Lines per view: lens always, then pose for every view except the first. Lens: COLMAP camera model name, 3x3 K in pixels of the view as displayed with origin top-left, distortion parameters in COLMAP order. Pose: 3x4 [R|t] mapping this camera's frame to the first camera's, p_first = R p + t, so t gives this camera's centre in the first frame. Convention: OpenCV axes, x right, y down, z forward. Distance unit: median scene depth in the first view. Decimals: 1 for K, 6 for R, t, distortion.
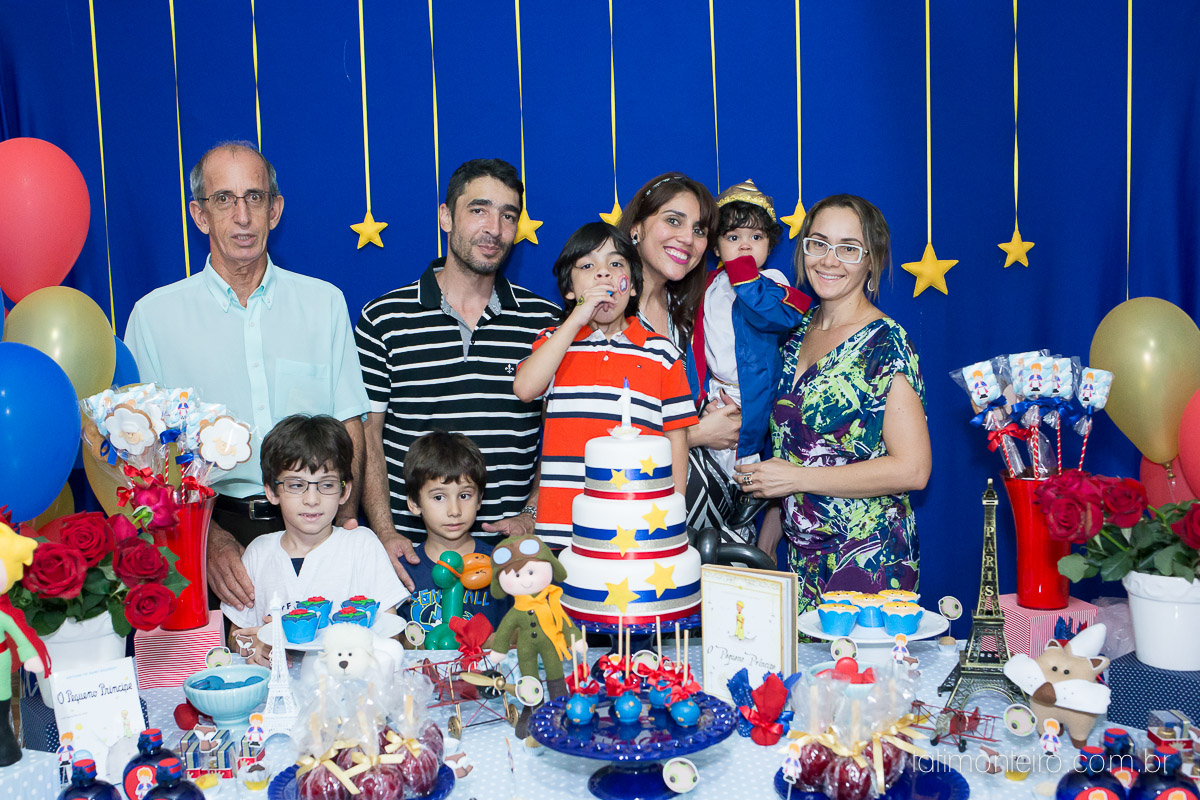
lens RADIAL K [[1258.3, 0, 594.1], [0, 1258.3, 454.4], [0, 0, 1]] dist [0.043520, 0.000000]
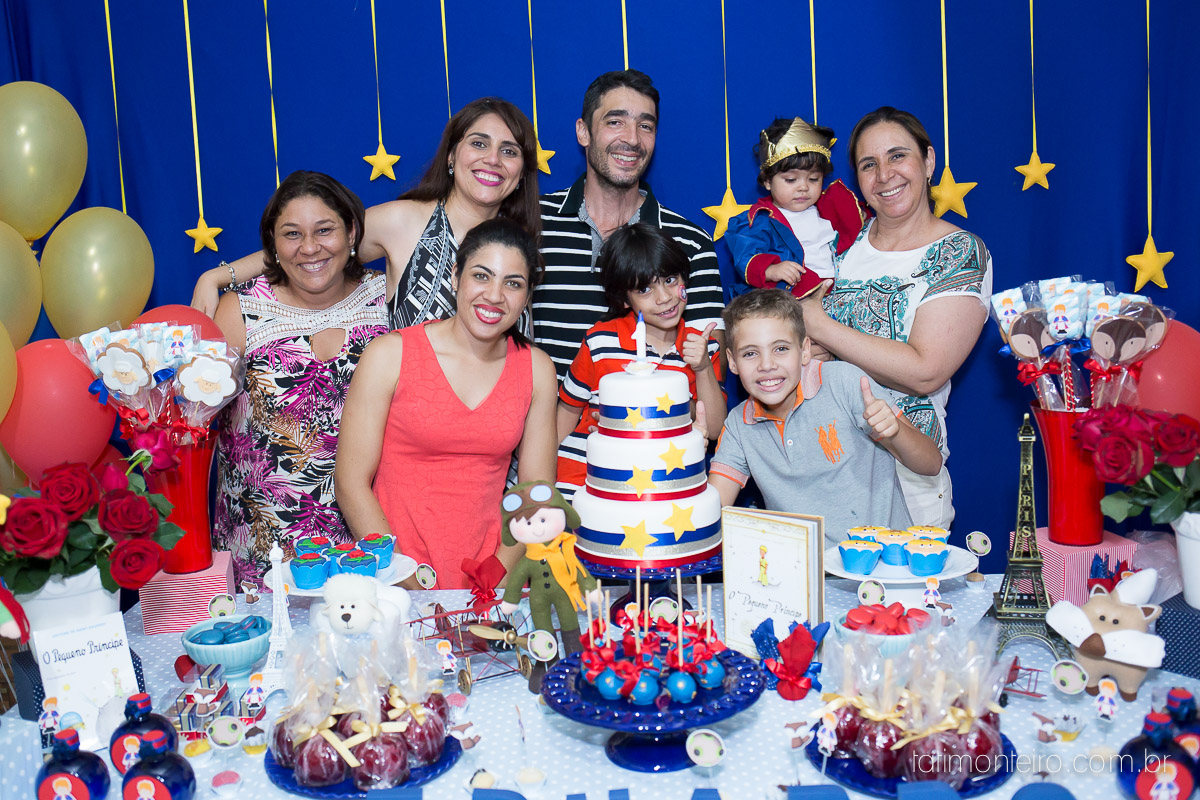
lens RADIAL K [[1163.7, 0, 597.6], [0, 1163.7, 373.4], [0, 0, 1]] dist [0.024919, 0.000000]
pose [[0.999884, -0.011894, -0.009532, 0.000867], [0.011929, 0.999922, 0.003594, -0.018625], [0.009489, -0.003707, 0.999948, 0.127873]]
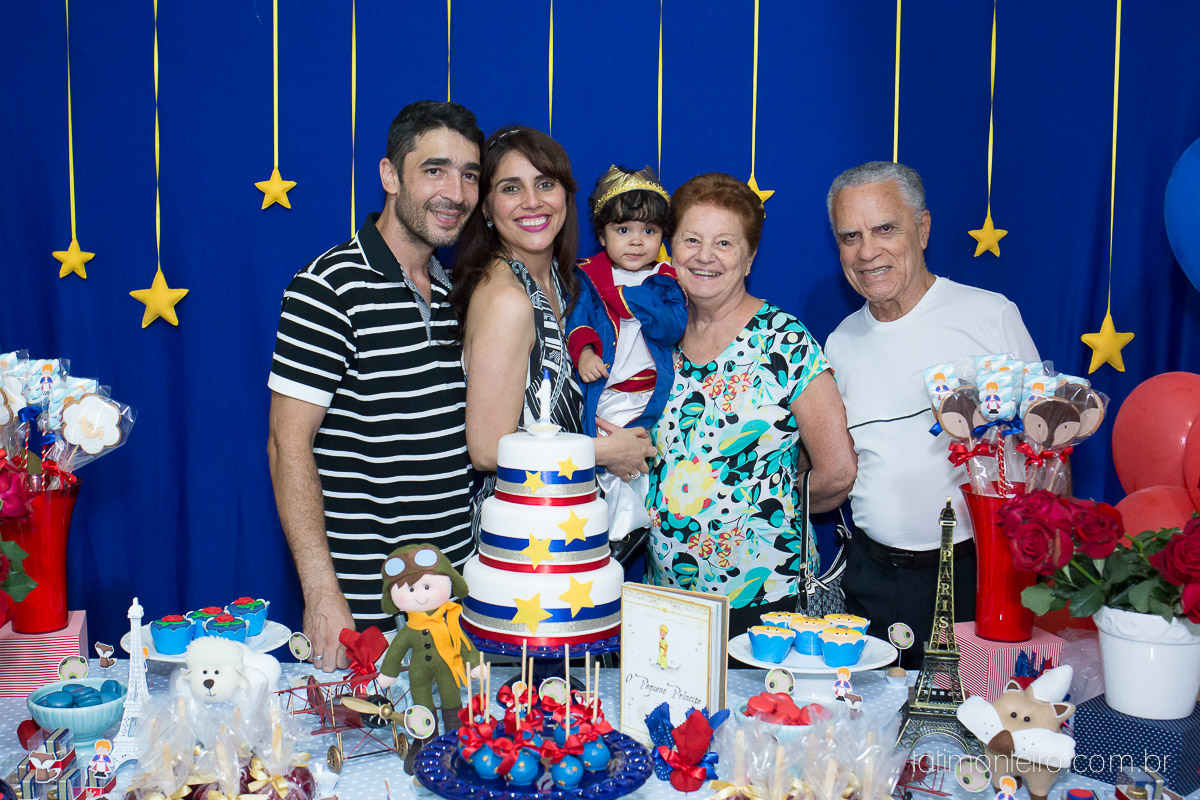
lens RADIAL K [[1342.1, 0, 561.8], [0, 1342.1, 432.1], [0, 0, 1]] dist [0.027010, 0.000000]
pose [[0.999235, 0.034272, 0.018835, 0.022846], [-0.034218, 0.999409, -0.003183, -0.014126], [-0.018933, 0.002536, 0.999818, 0.062291]]
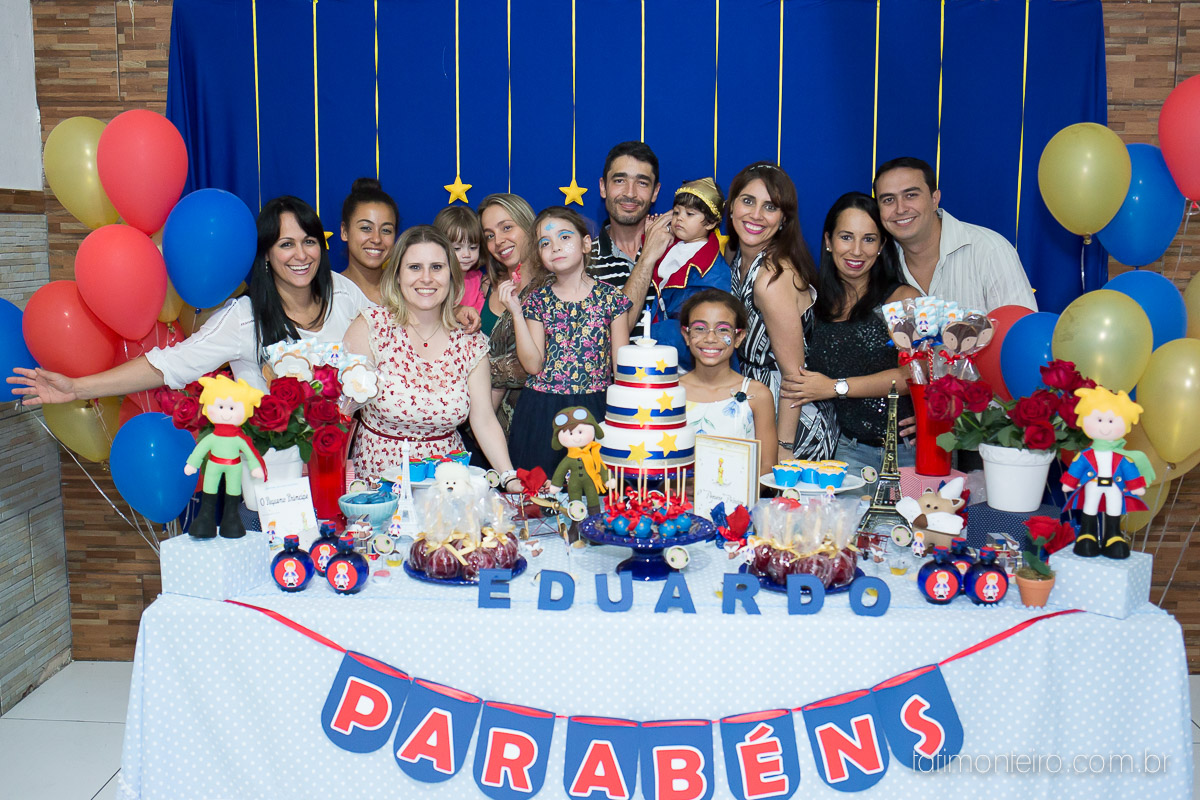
lens RADIAL K [[1182.0, 0, 605.1], [0, 1182.0, 390.7], [0, 0, 1]] dist [0.036029, 0.000000]
pose [[0.999265, 0.036896, 0.010430, -0.037482], [-0.036891, 0.999319, -0.000674, 0.046222], [-0.010448, 0.000289, 0.999945, -0.387056]]
